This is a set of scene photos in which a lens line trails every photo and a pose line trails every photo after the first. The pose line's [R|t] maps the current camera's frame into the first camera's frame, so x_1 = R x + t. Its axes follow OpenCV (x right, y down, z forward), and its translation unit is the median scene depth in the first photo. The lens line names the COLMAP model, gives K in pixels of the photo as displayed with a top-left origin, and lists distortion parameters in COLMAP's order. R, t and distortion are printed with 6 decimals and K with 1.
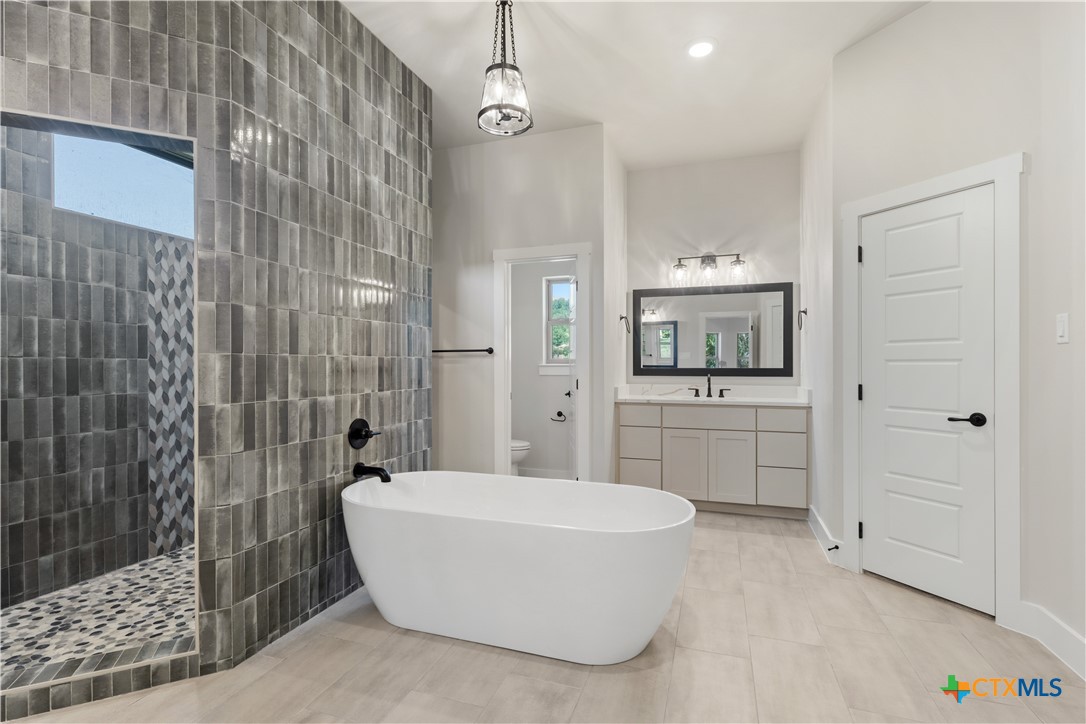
lens RADIAL K [[508.5, 0, 544.4], [0, 508.5, 354.0], [0, 0, 1]] dist [0.004635, -0.000373]
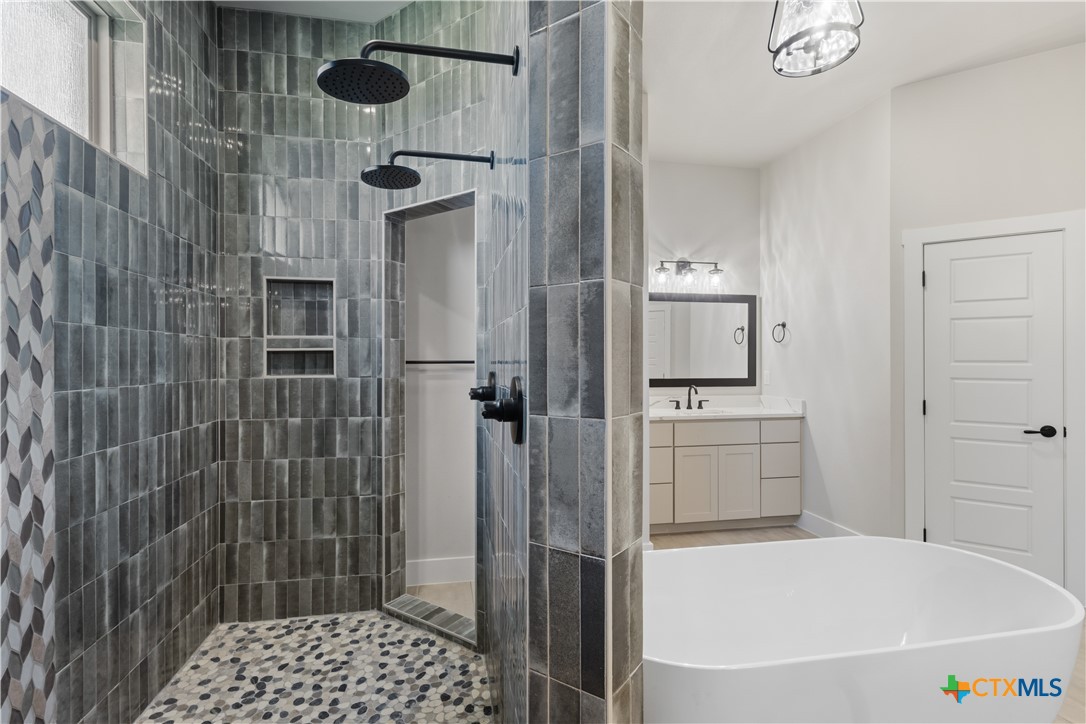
lens RADIAL K [[508.5, 0, 525.6], [0, 508.5, 349.4], [0, 0, 1]] dist [0.004635, -0.000373]
pose [[0.862472, 0.011252, 0.505980, -0.441723], [-0.013202, 0.999913, 0.000266, -0.024875], [-0.505933, -0.006909, 0.862545, 0.339578]]
